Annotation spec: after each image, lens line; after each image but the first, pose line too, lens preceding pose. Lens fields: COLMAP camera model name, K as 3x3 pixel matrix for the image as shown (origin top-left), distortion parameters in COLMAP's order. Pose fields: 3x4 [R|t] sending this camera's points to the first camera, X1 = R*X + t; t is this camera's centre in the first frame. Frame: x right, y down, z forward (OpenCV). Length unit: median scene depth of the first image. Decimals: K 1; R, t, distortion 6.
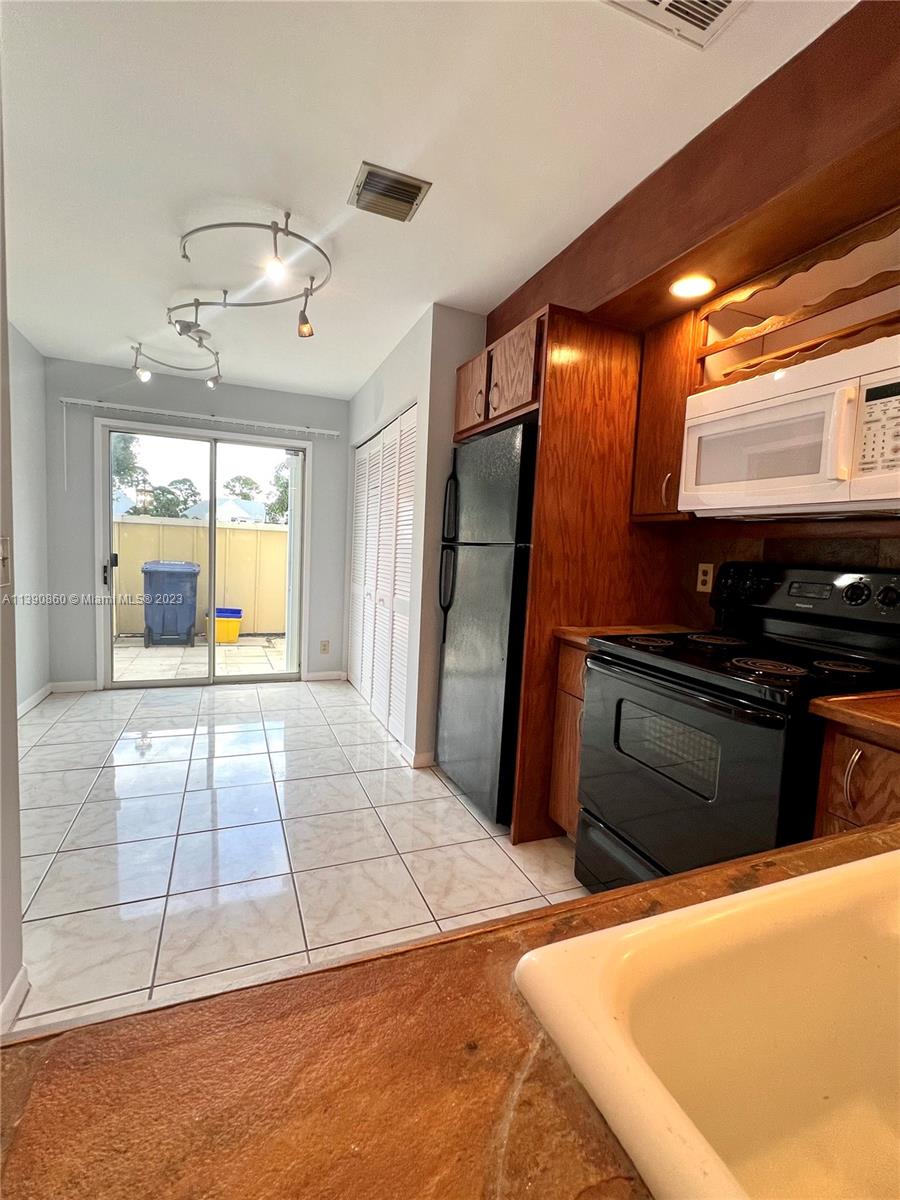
lens RADIAL K [[543.0, 0, 450.3], [0, 543.0, 599.6], [0, 0, 1]] dist [-0.002680, -0.000207]
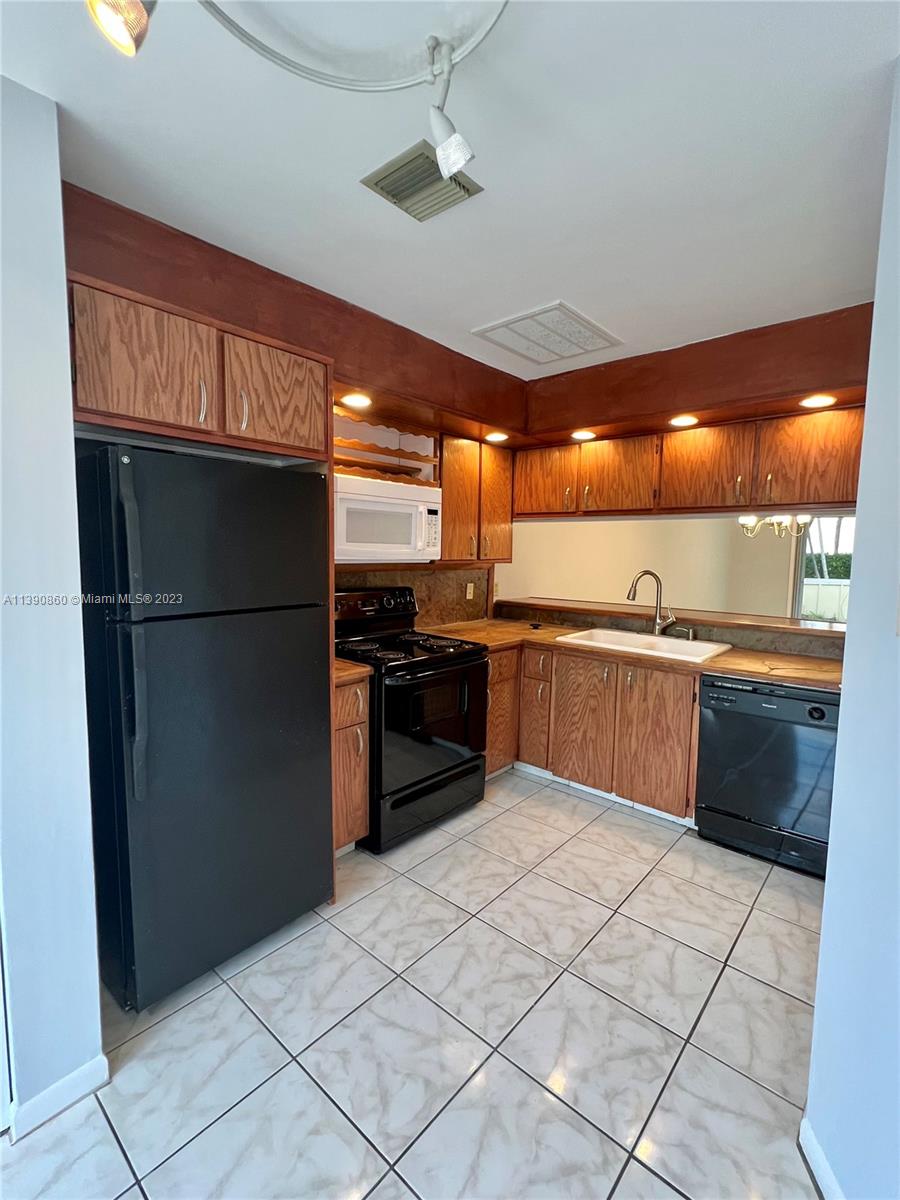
lens RADIAL K [[543.0, 0, 449.1], [0, 543.0, 599.1], [0, 0, 1]] dist [-0.002680, -0.000207]
pose [[-0.450721, -0.135290, 0.882353, -0.798460], [0.049181, 0.983184, 0.175872, -0.261217], [-0.891309, 0.122665, -0.436487, 1.220112]]
